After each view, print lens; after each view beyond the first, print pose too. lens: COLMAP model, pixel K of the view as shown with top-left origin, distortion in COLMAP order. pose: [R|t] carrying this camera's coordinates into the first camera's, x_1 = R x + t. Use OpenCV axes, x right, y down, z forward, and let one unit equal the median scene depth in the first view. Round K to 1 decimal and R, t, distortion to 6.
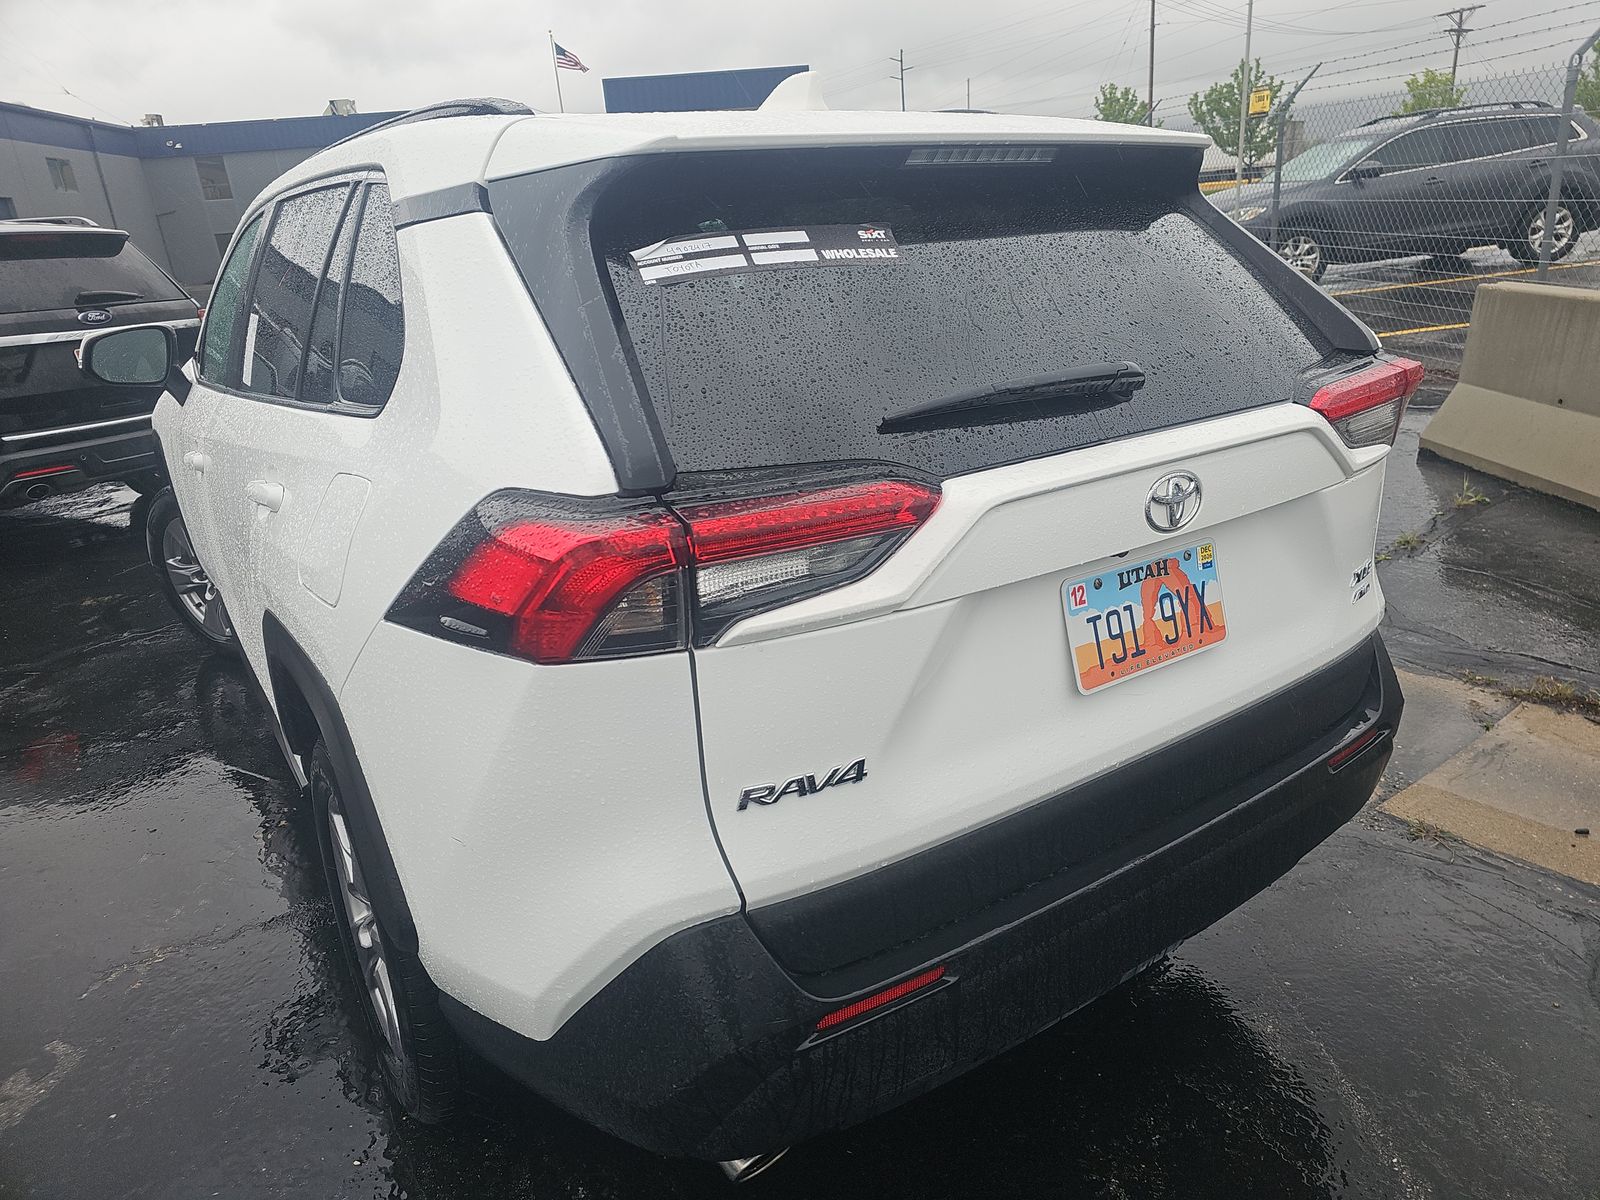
lens RADIAL K [[1025.3, 0, 800.0], [0, 1025.3, 600.0], [0, 0, 1]] dist [0.132366, -0.079678]
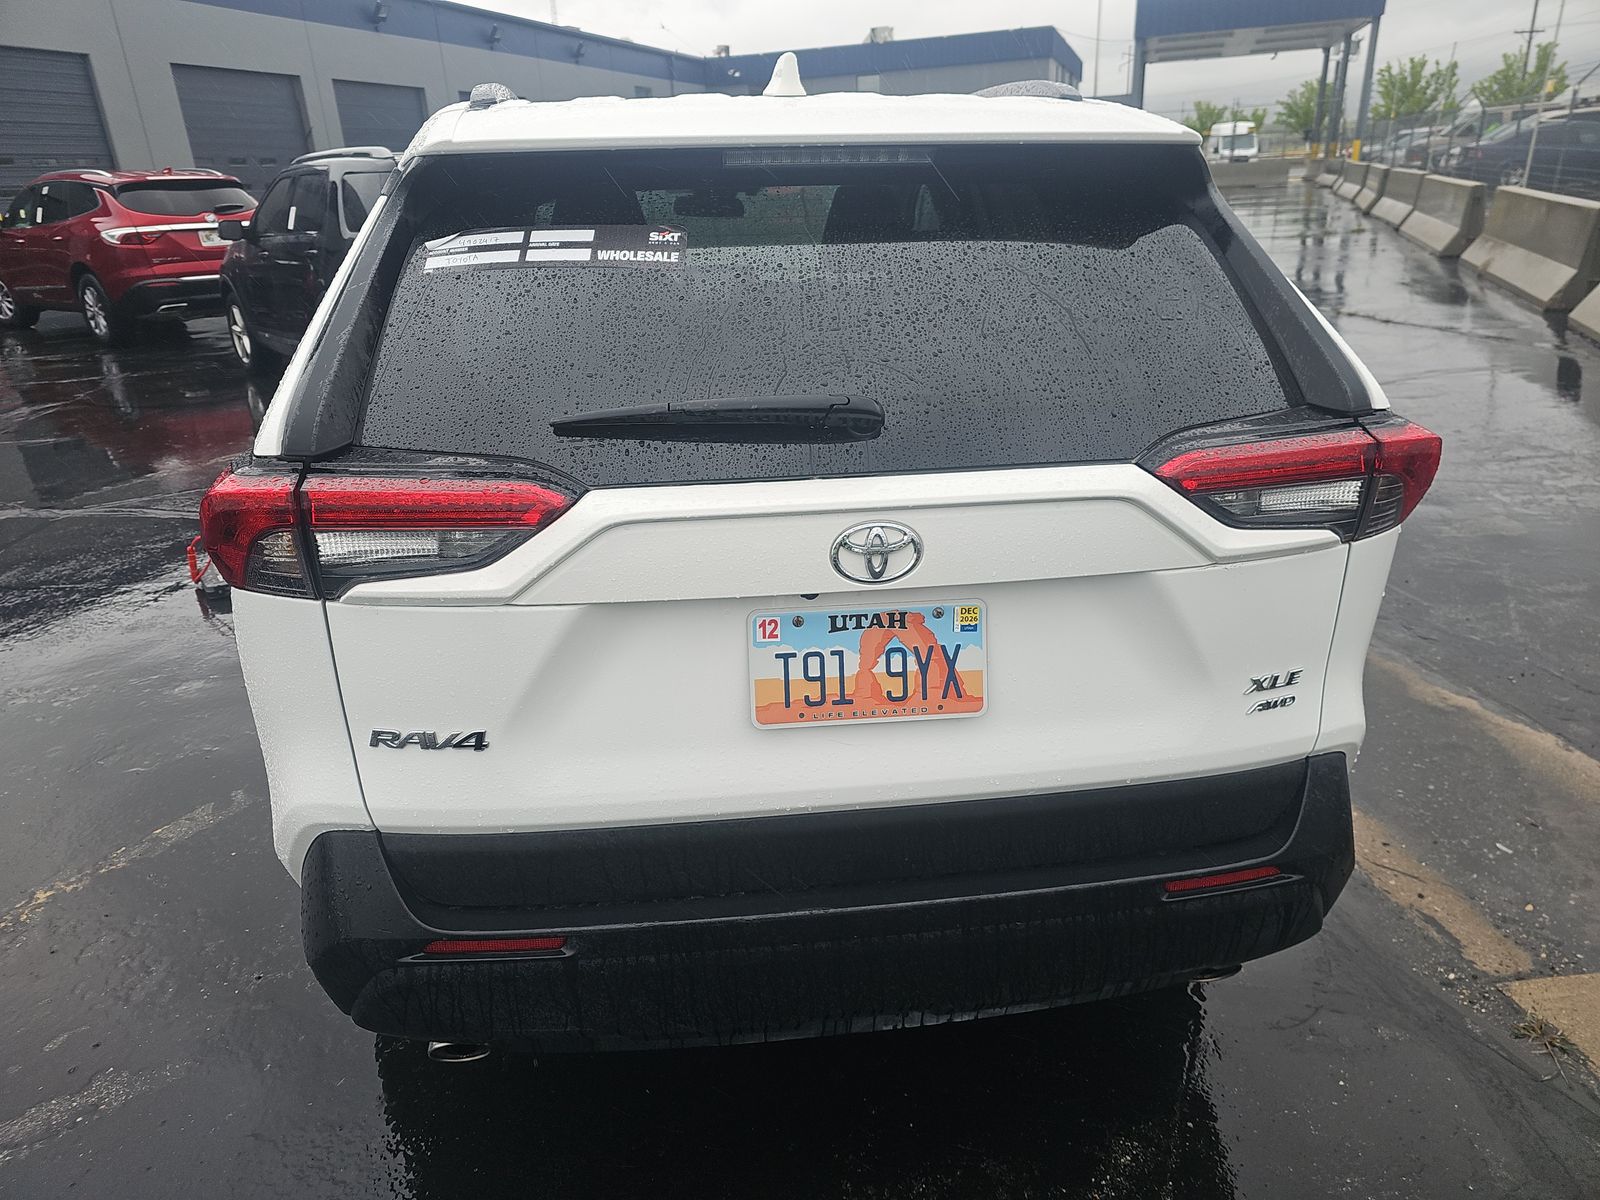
lens RADIAL K [[1043.0, 0, 800.0], [0, 1043.0, 600.0], [0, 0, 1]] dist [0.097293, -0.001086]
pose [[0.882200, 0.206393, -0.423231, 0.692145], [-0.178563, 0.978322, 0.104885, -0.136613], [0.435704, -0.016956, 0.899930, 0.126170]]
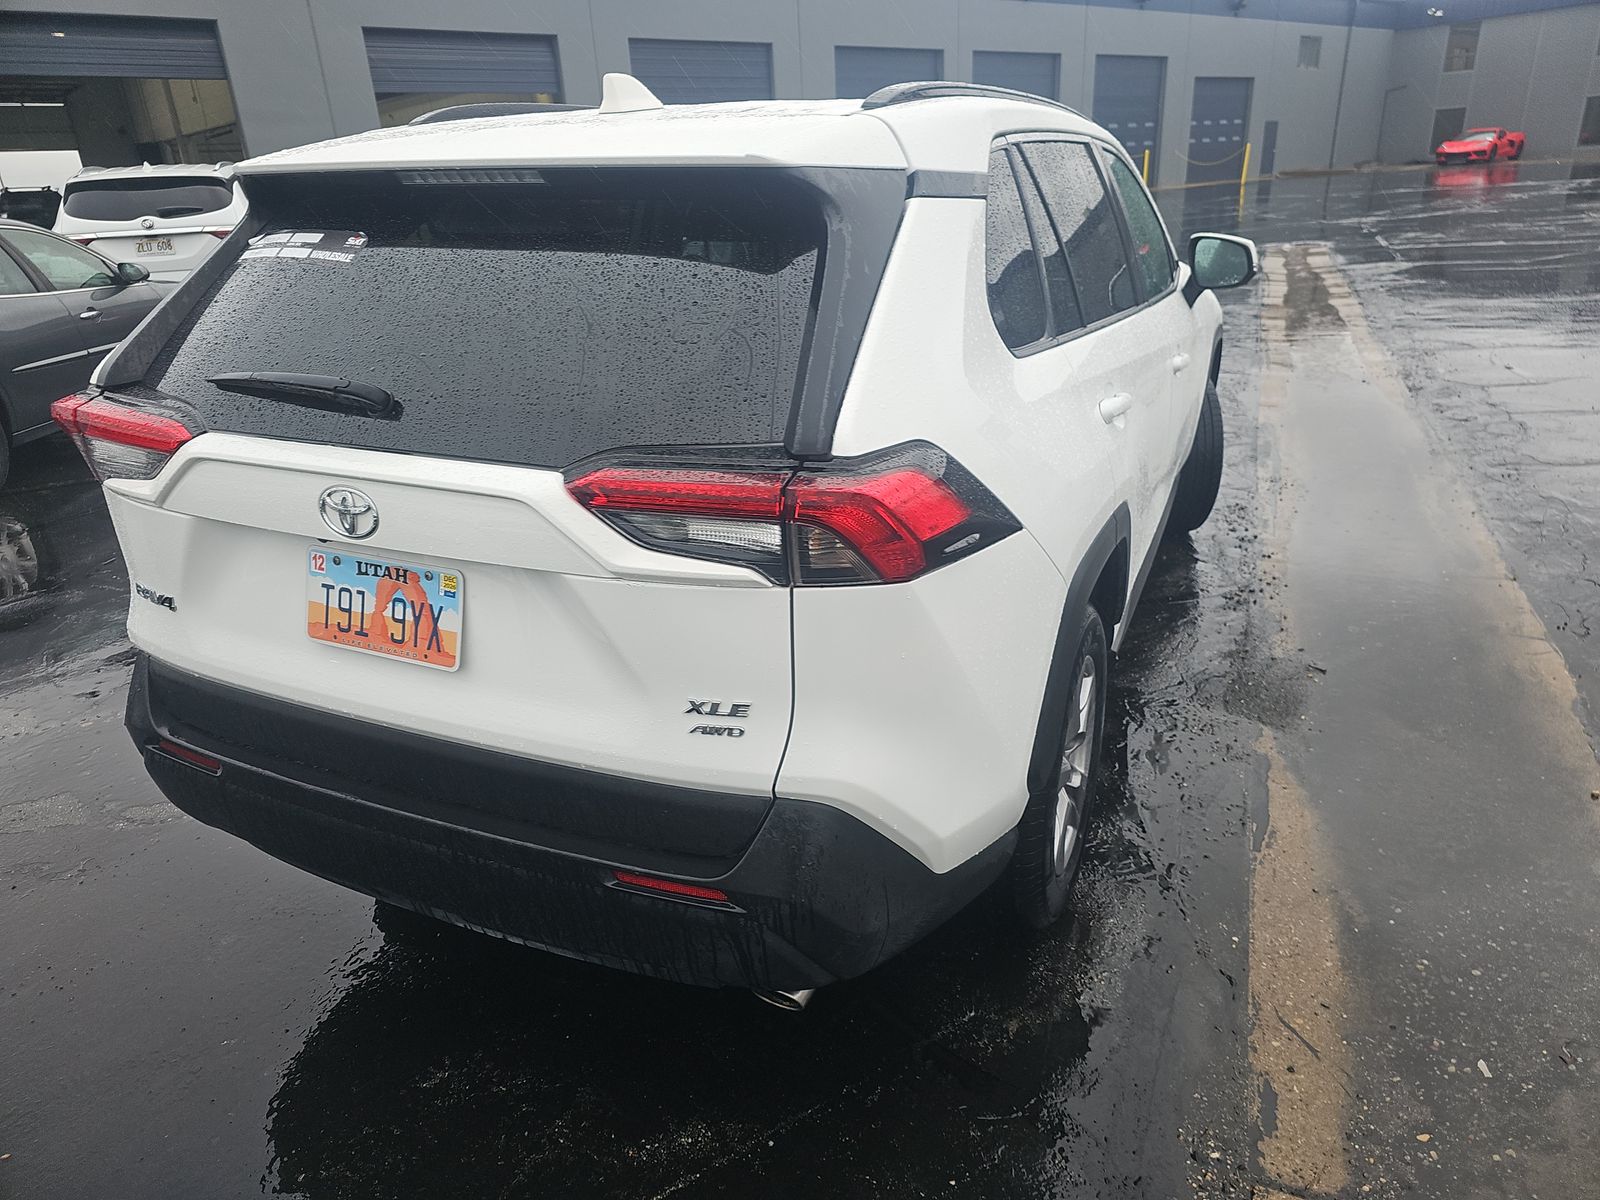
lens RADIAL K [[1052.9, 0, 800.0], [0, 1052.9, 600.0], [0, 0, 1]] dist [0.008435, 0.001665]
pose [[0.531180, 0.368647, -0.762855, 1.490962], [-0.283932, 0.925768, 0.249670, -0.420956], [0.798267, 0.083979, 0.596420, 0.704330]]
